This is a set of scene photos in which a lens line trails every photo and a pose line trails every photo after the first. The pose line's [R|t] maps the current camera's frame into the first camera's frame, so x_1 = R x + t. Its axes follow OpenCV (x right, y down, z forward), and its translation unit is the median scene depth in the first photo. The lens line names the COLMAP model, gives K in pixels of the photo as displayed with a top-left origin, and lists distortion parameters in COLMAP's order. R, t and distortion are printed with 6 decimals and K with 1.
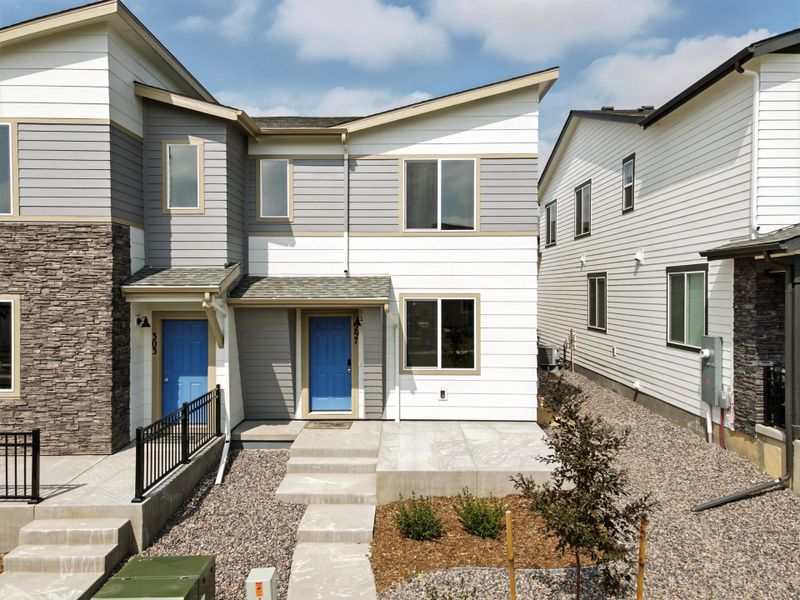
lens RADIAL K [[584.5, 0, 398.5], [0, 584.5, 301.4], [0, 0, 1]] dist [0.038174, 0.028072]
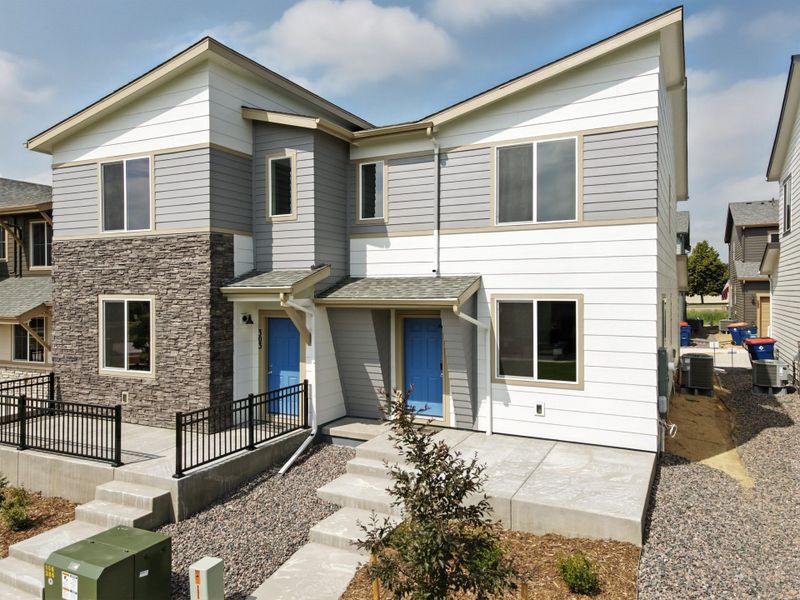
lens RADIAL K [[584.5, 0, 395.5], [0, 584.5, 300.5], [0, 0, 1]] dist [0.038174, 0.028072]
pose [[0.893803, 0.004193, -0.448441, 0.301497], [-0.007040, 0.999964, -0.004681, 0.002025], [0.448405, 0.007341, 0.893800, 0.123522]]
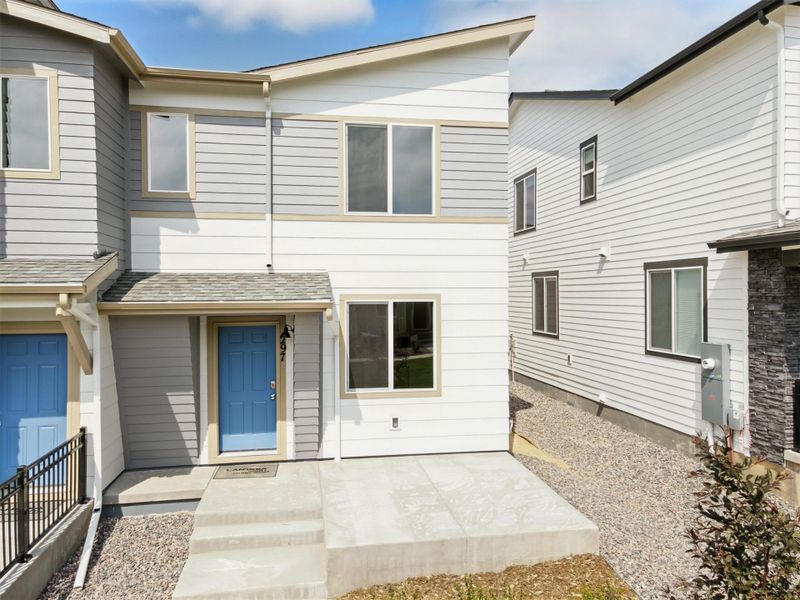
lens RADIAL K [[584.5, 0, 398.4], [0, 584.5, 298.7], [0, 0, 1]] dist [0.038174, 0.028072]
pose [[0.985087, -0.005845, 0.171955, -0.059571], [0.007757, 0.999915, -0.010450, 0.000574], [-0.171880, 0.011628, 0.985049, 0.240731]]
